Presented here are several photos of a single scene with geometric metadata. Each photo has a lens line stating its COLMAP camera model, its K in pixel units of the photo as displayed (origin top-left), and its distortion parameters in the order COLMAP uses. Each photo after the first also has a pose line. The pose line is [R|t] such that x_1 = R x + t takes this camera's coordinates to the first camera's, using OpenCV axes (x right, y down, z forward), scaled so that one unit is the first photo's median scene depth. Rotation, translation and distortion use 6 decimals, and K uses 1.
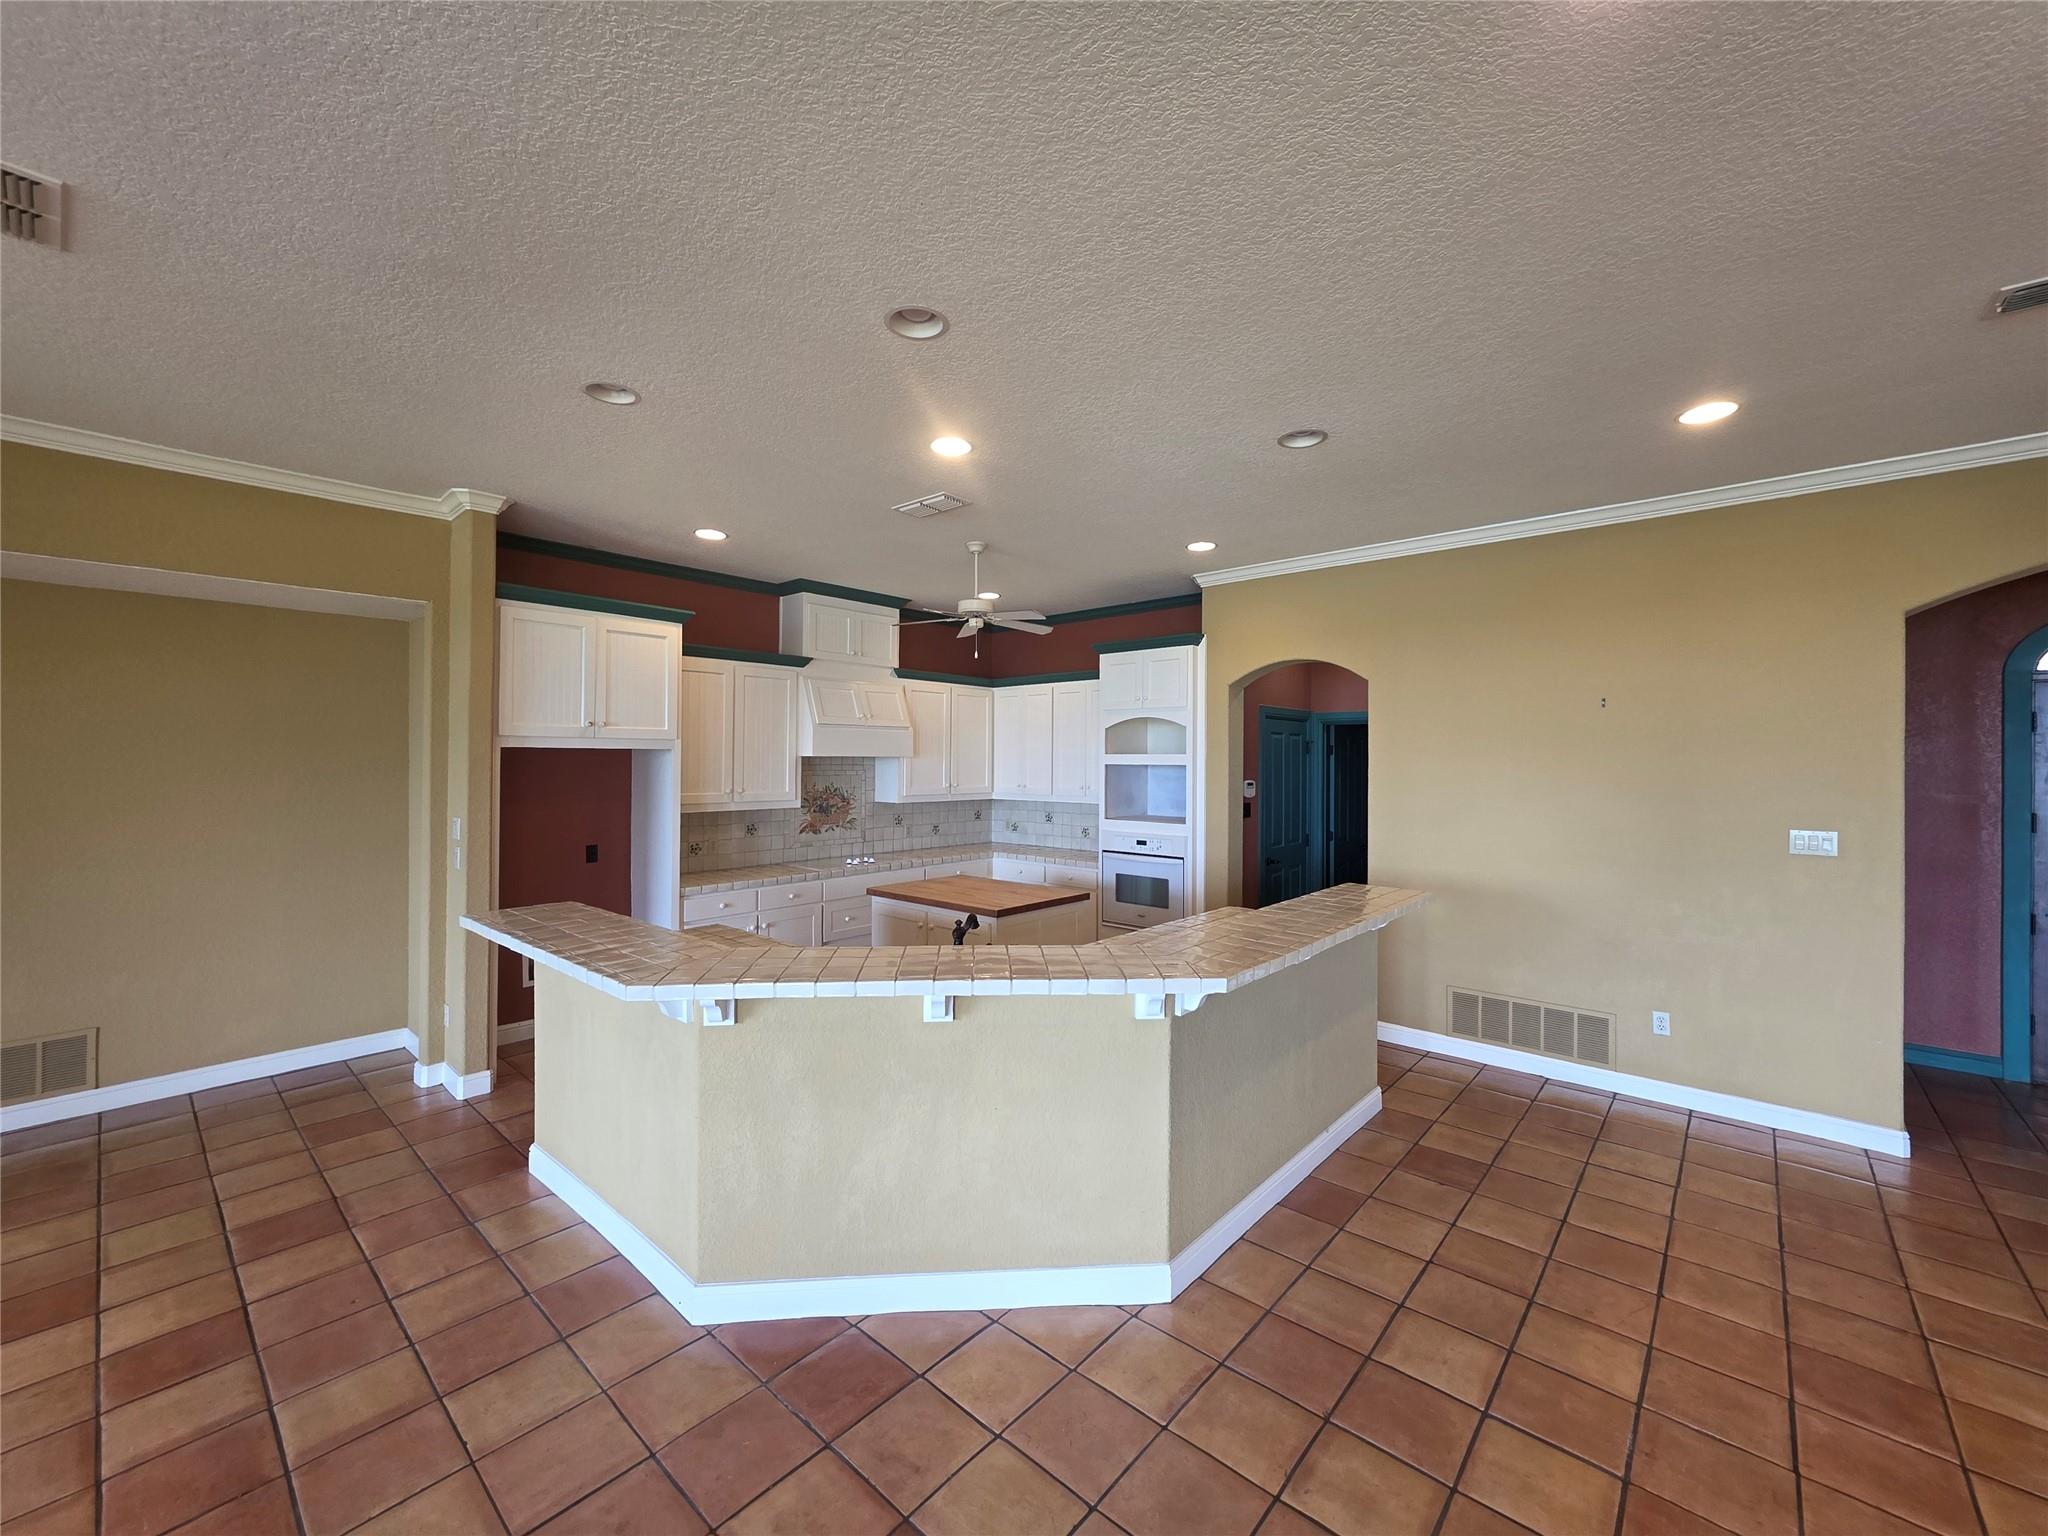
lens RADIAL K [[816.4, 0, 1023.9], [0, 816.4, 755.3], [0, 0, 1]] dist [0.007249, -0.000302]
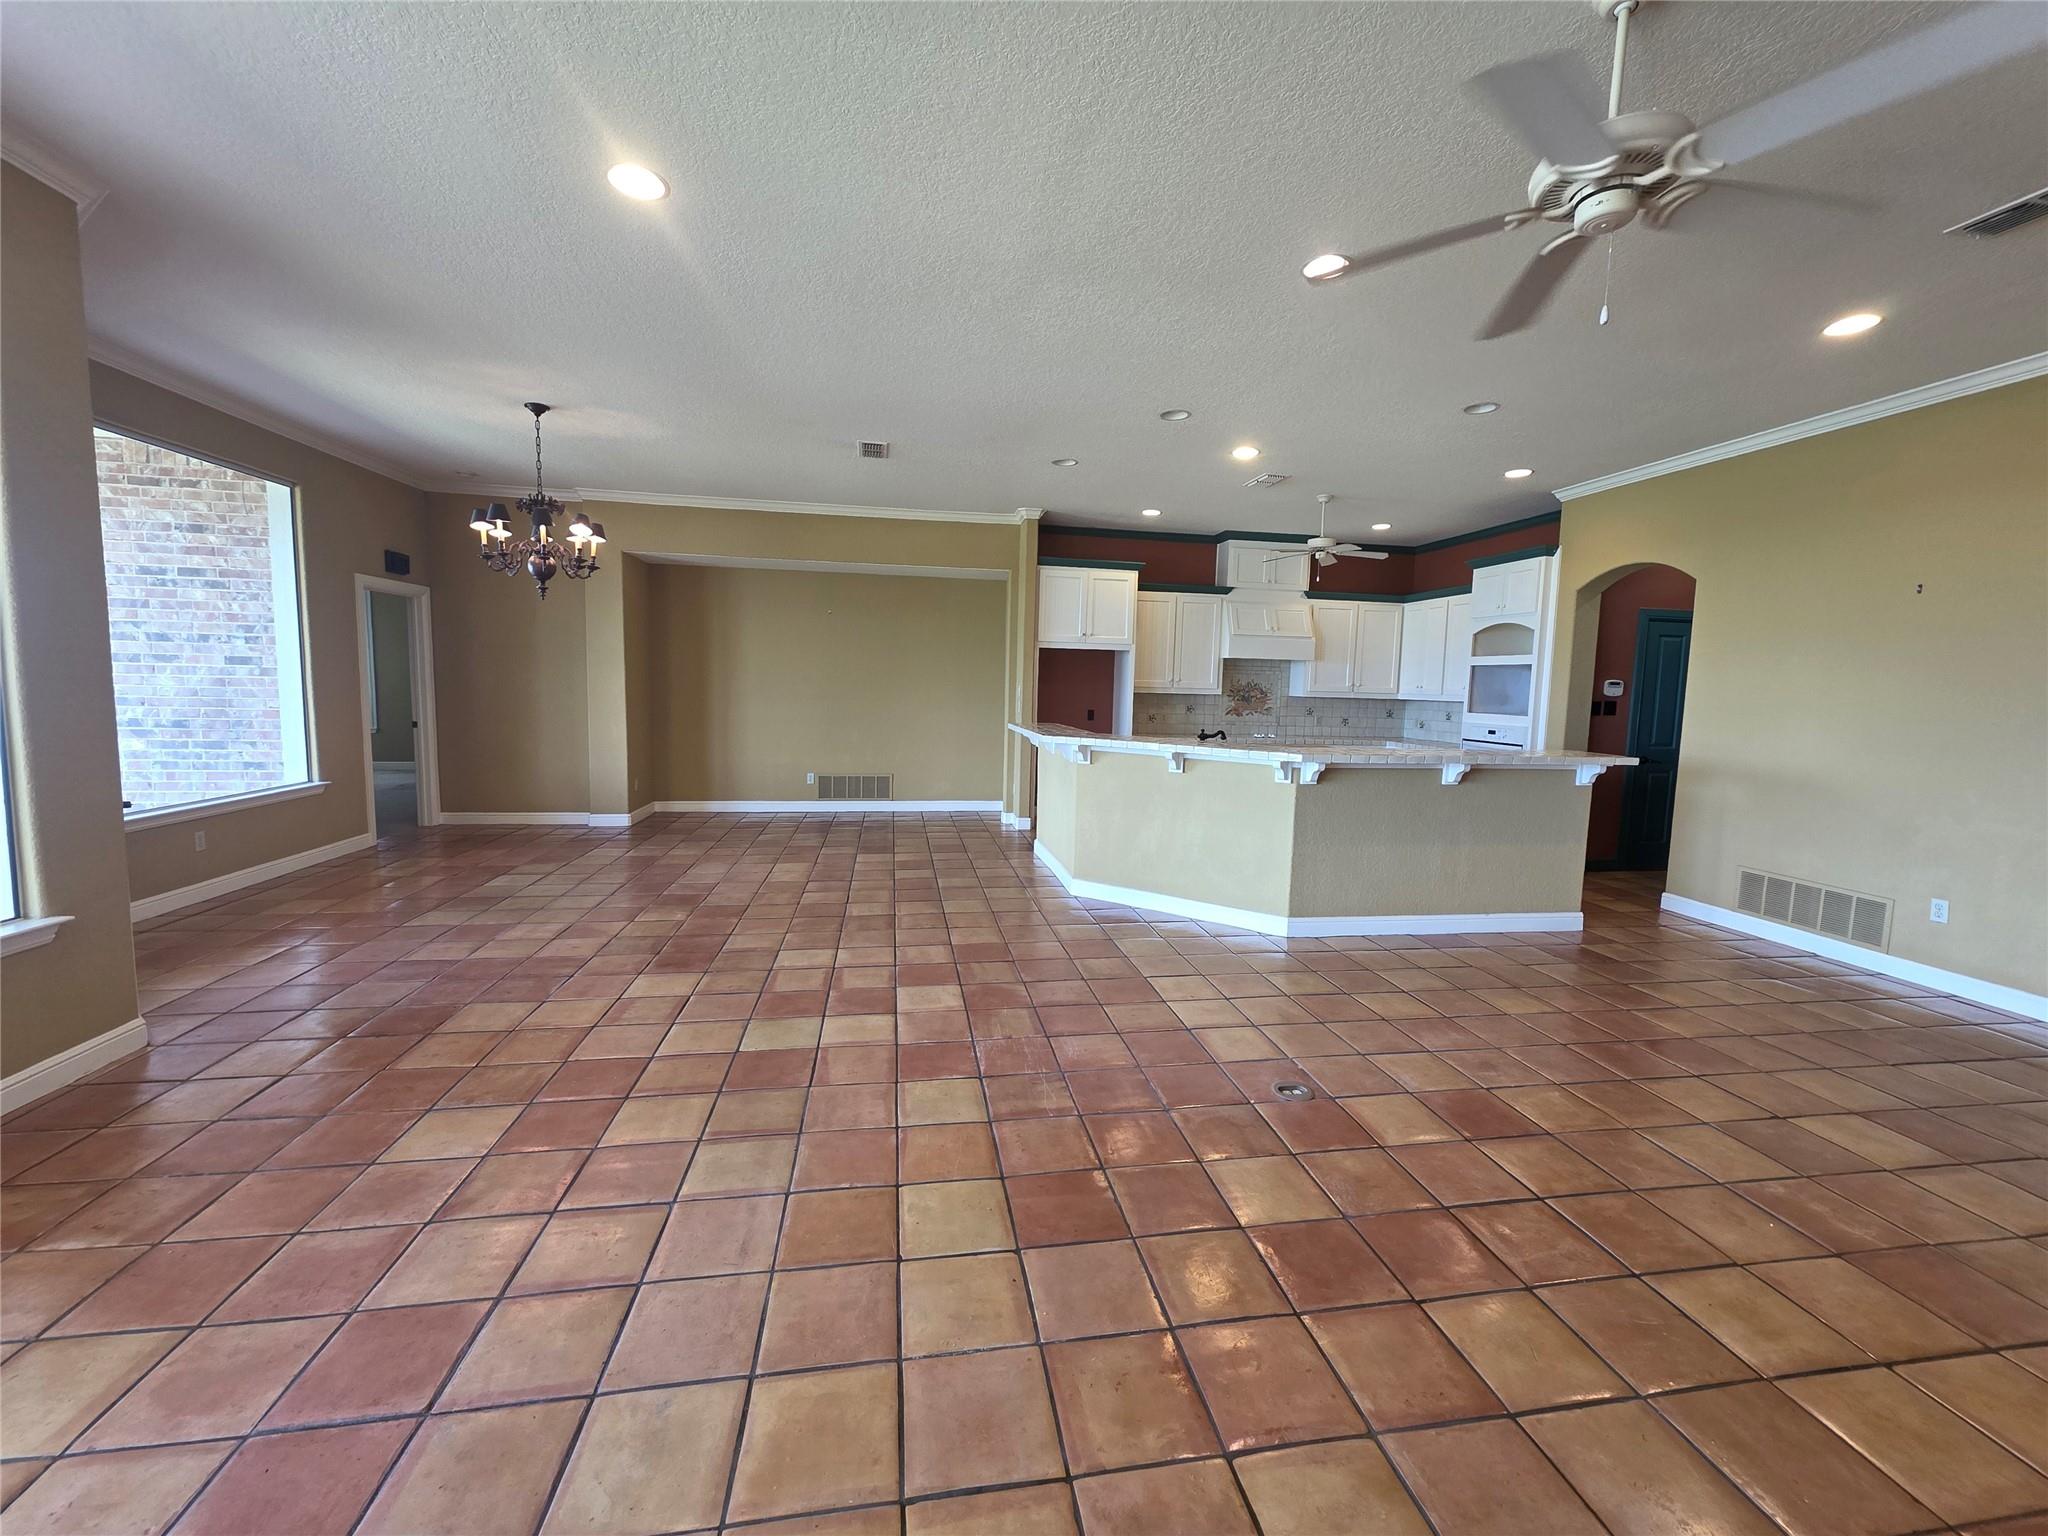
lens RADIAL K [[816.4, 0, 1027.9], [0, 816.4, 766.0], [0, 0, 1]] dist [0.007249, -0.000302]
pose [[0.778467, 0.079997, -0.622567, 0.389570], [-0.018812, 0.994373, 0.104250, 0.049533], [0.627403, -0.069443, 0.775592, -0.352450]]
